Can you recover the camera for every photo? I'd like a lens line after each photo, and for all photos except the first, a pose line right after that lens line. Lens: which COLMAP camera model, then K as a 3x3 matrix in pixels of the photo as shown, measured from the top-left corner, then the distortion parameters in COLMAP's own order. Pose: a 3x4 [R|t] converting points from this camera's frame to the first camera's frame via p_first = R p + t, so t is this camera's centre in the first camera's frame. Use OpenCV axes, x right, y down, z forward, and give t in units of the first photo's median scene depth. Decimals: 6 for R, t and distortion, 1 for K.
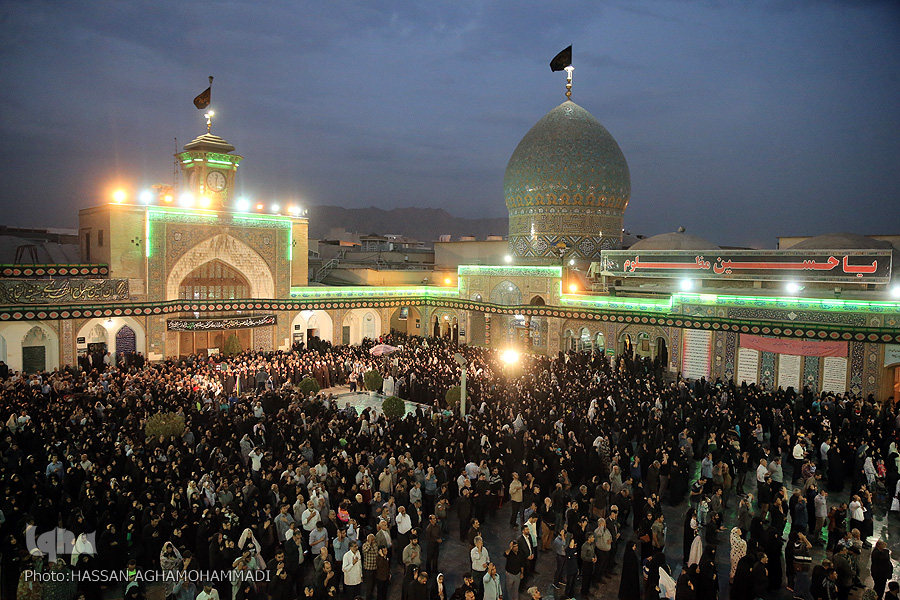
lens RADIAL K [[632.5, 0, 435.4], [0, 632.5, 315.0], [0, 0, 1]] dist [-0.119068, 0.095912]
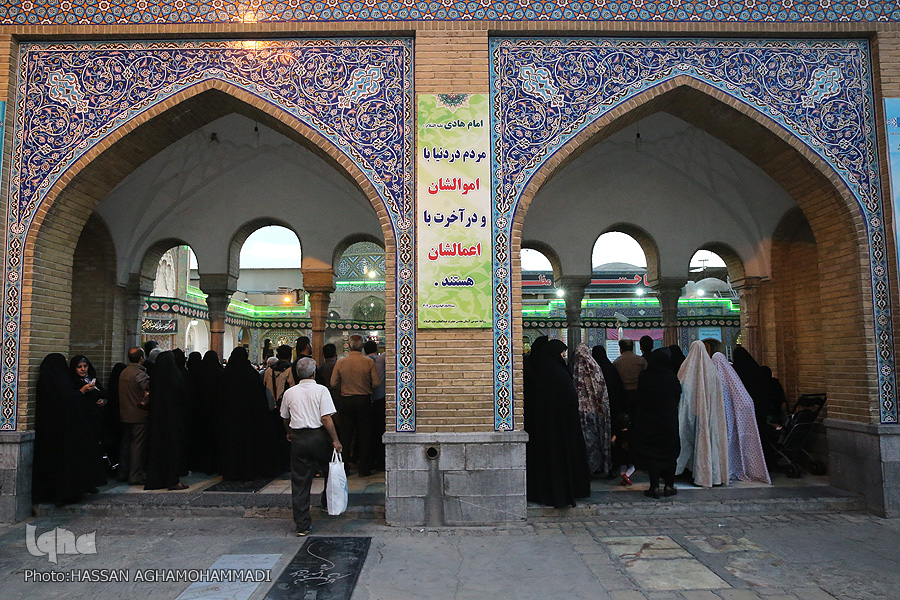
lens RADIAL K [[632.5, 0, 435.4], [0, 632.5, 315.0], [0, 0, 1]] dist [-0.119068, 0.095912]
pose [[0.699678, 0.025641, 0.713998, -0.636392], [0.071241, 0.991871, -0.105433, 0.104988], [-0.710898, 0.124635, 0.692164, 0.315951]]
